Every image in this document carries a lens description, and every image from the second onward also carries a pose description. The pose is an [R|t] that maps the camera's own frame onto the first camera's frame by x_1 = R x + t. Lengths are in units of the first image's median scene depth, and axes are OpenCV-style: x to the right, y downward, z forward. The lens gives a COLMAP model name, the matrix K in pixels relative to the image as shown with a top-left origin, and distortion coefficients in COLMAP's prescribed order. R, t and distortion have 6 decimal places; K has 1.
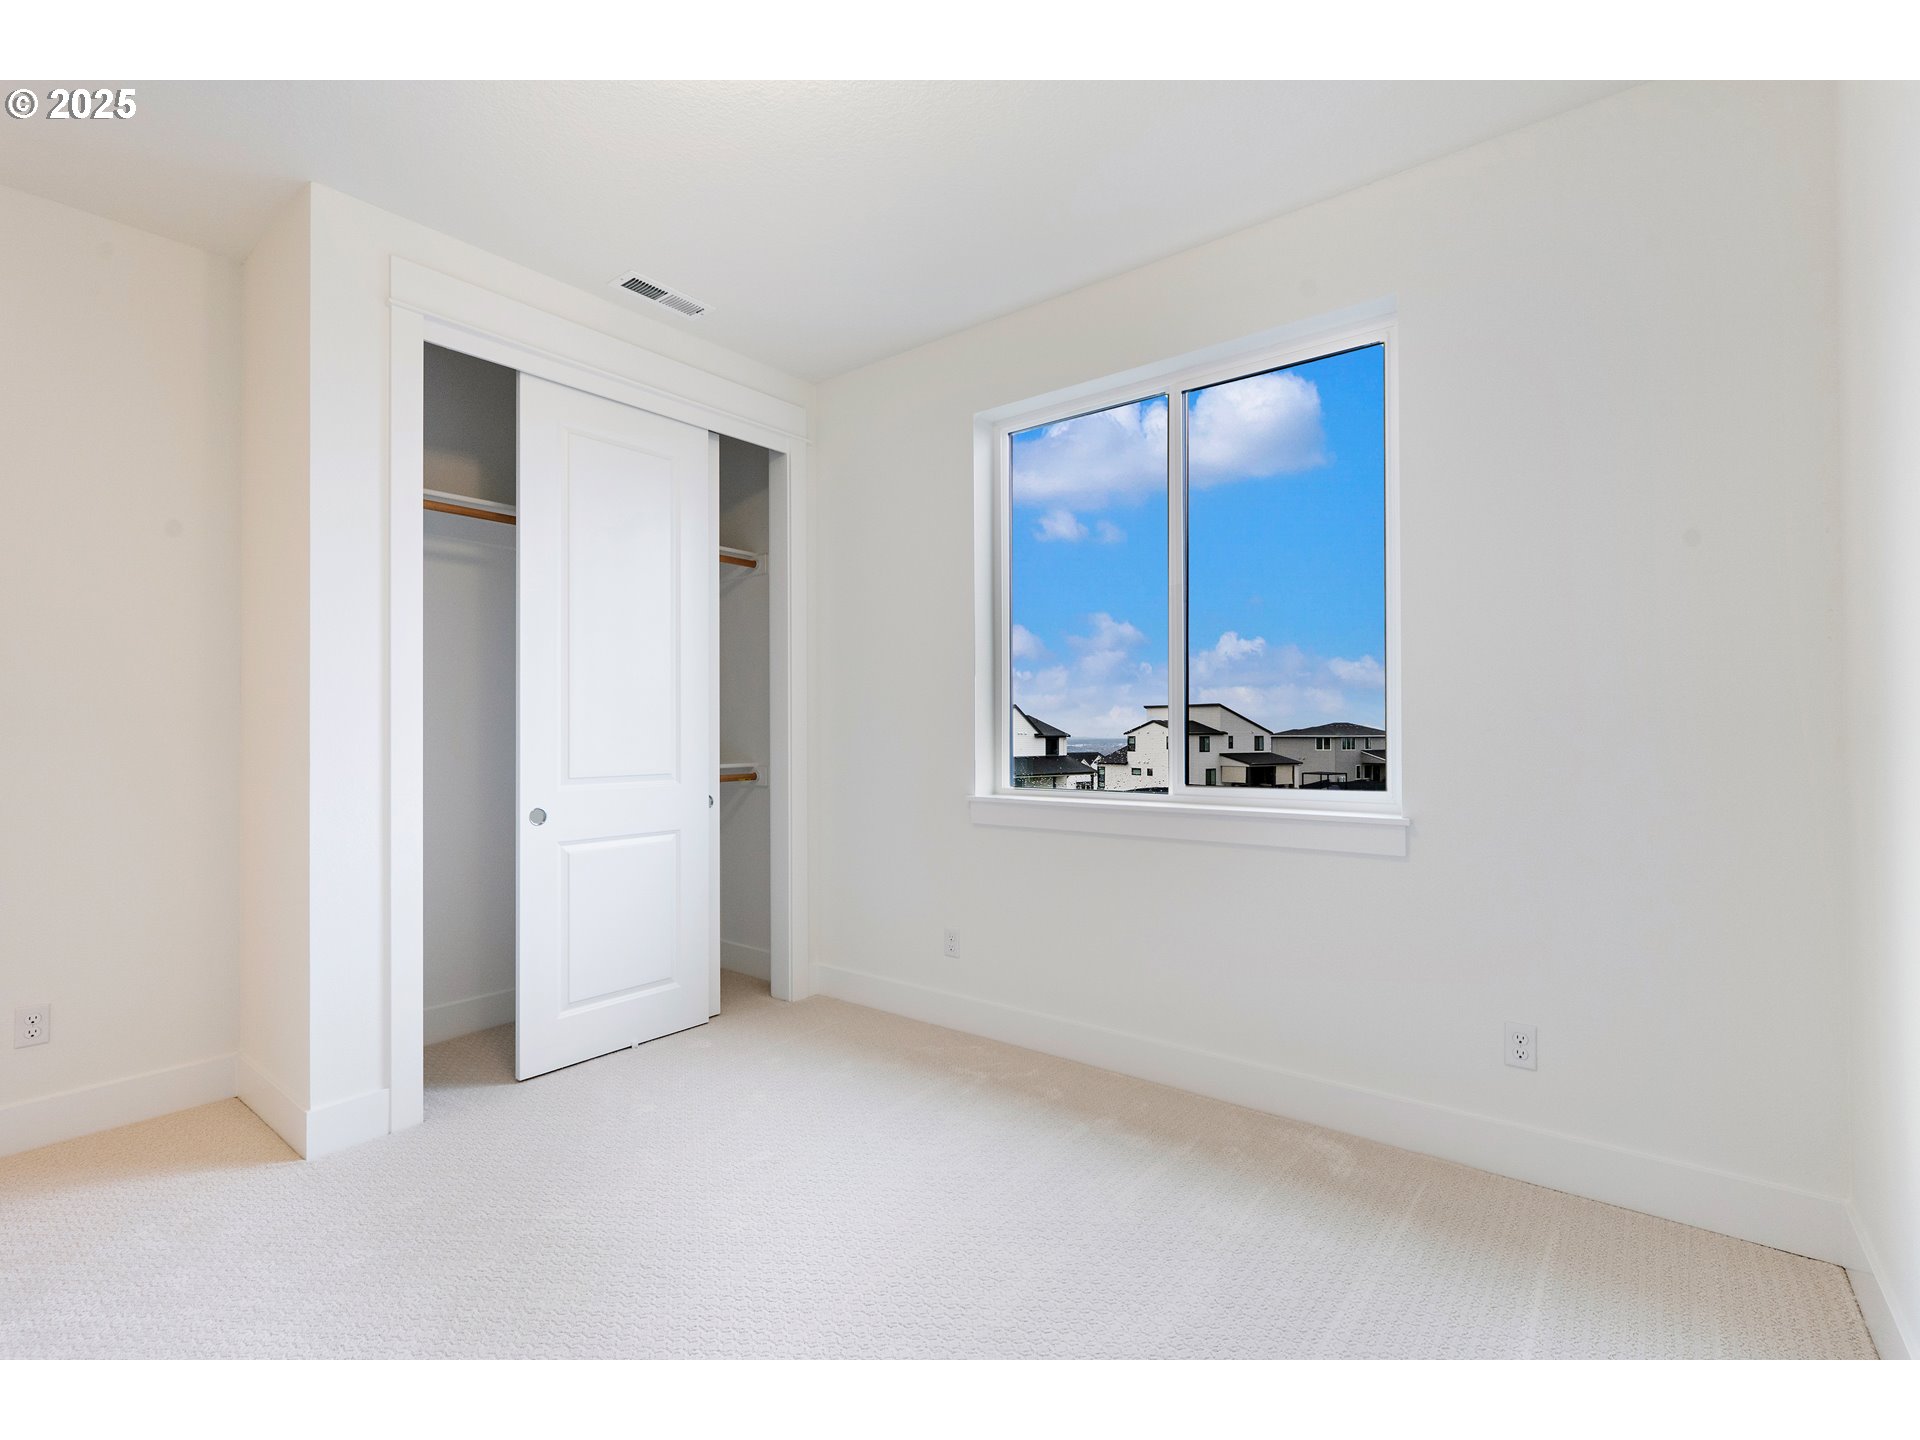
lens RADIAL K [[870.1, 0, 959.4], [0, 870.1, 732.2], [0, 0, 1]] dist [-0.001019, -0.000495]
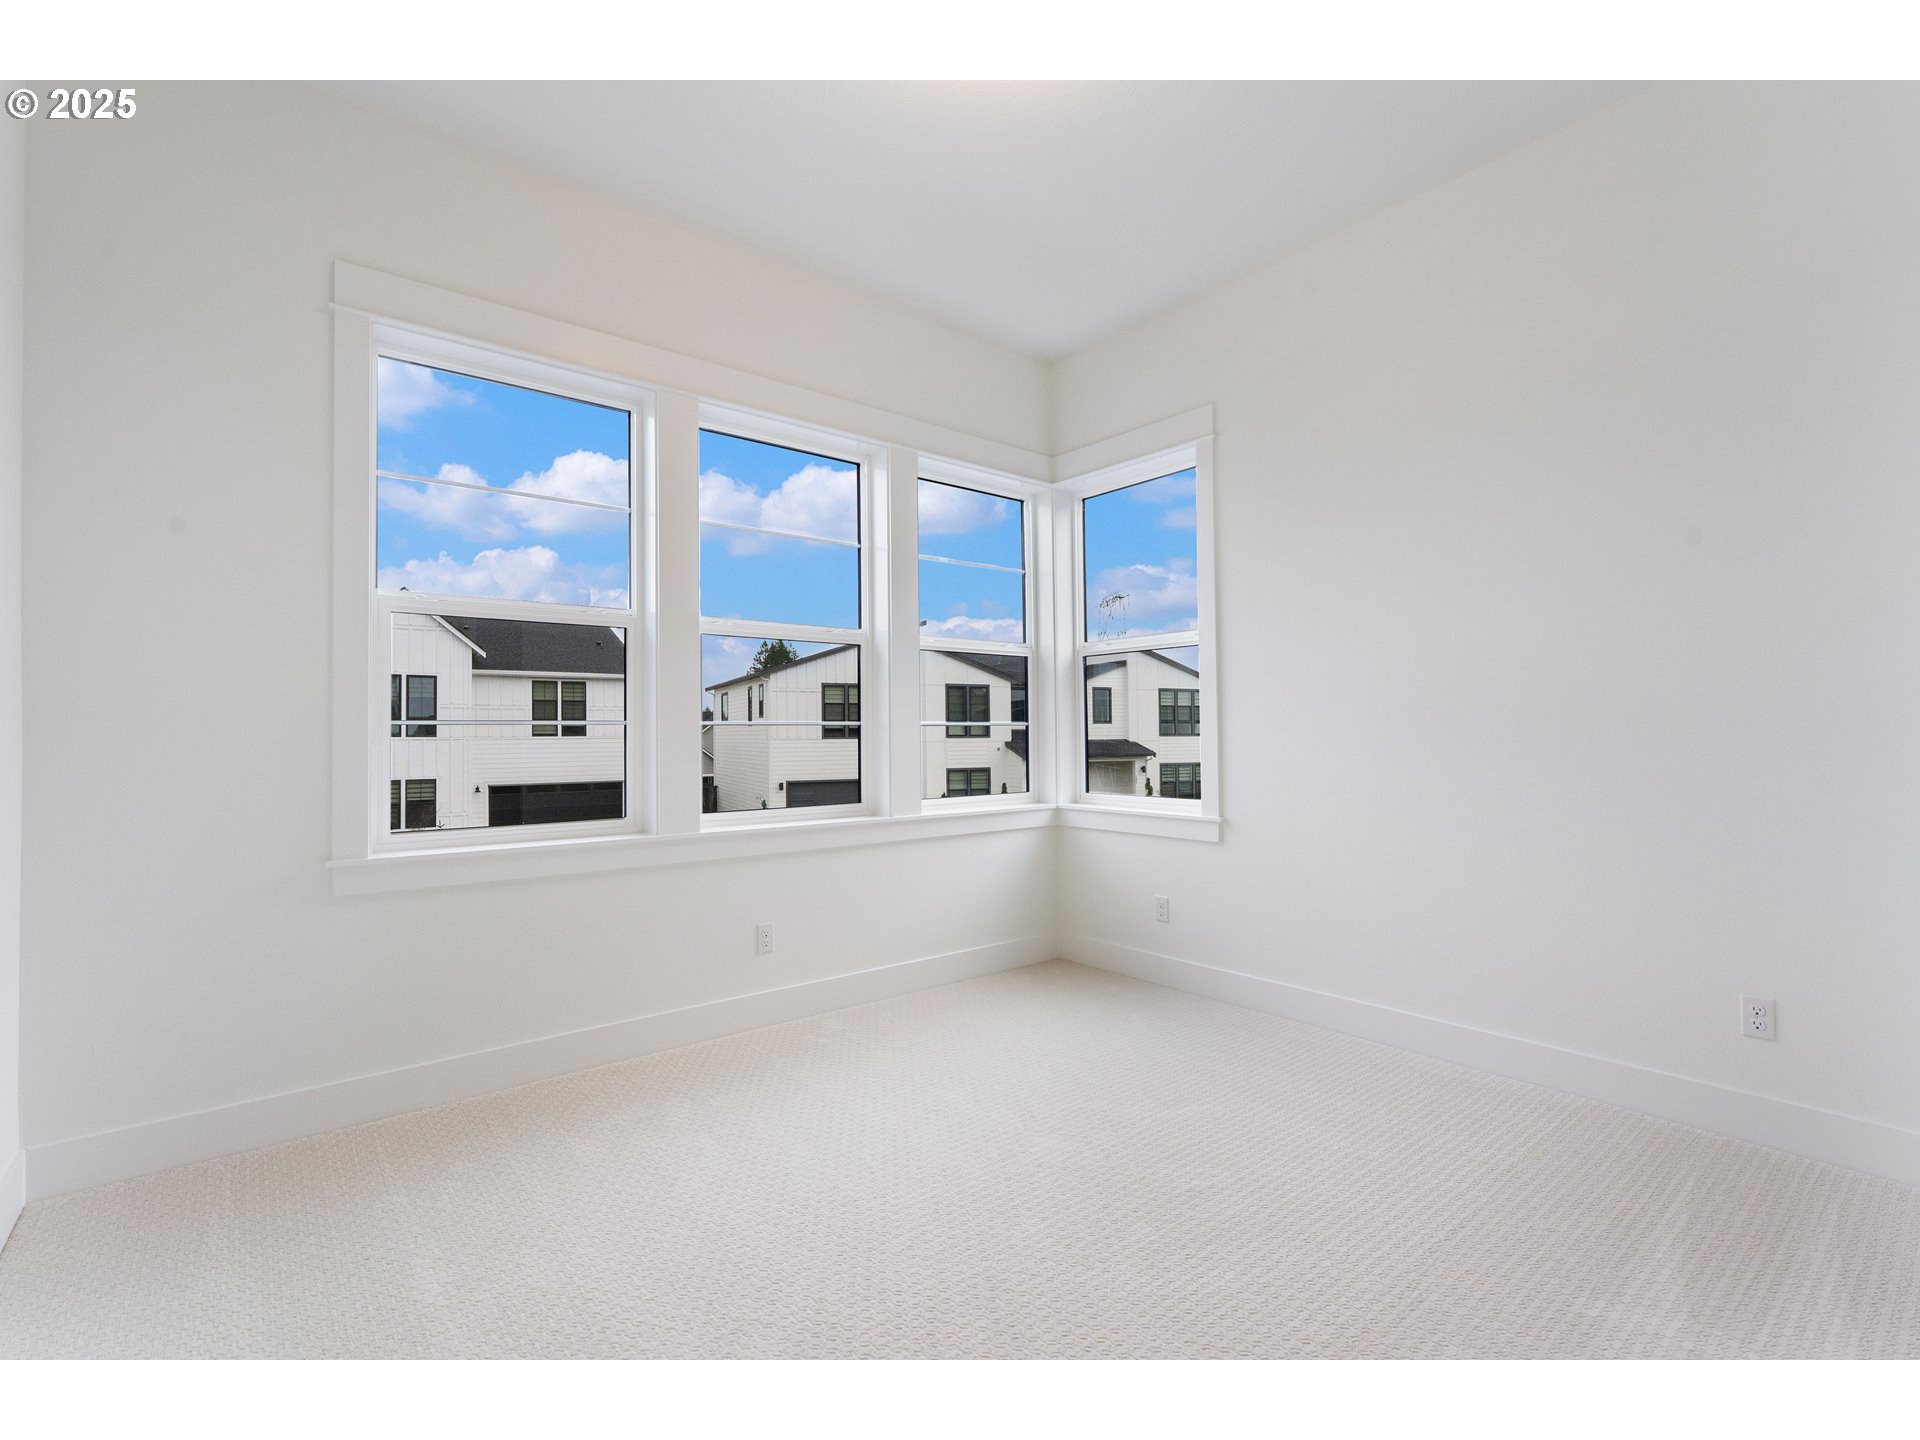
lens RADIAL K [[870.1, 0, 959.4], [0, 870.1, 732.2], [0, 0, 1]] dist [-0.001019, -0.000495]
pose [[1.000000, 0.000203, -0.000085, -0.234067], [-0.000203, 1.000000, -0.000472, 0.000921], [0.000085, 0.000472, 1.000000, 0.000206]]
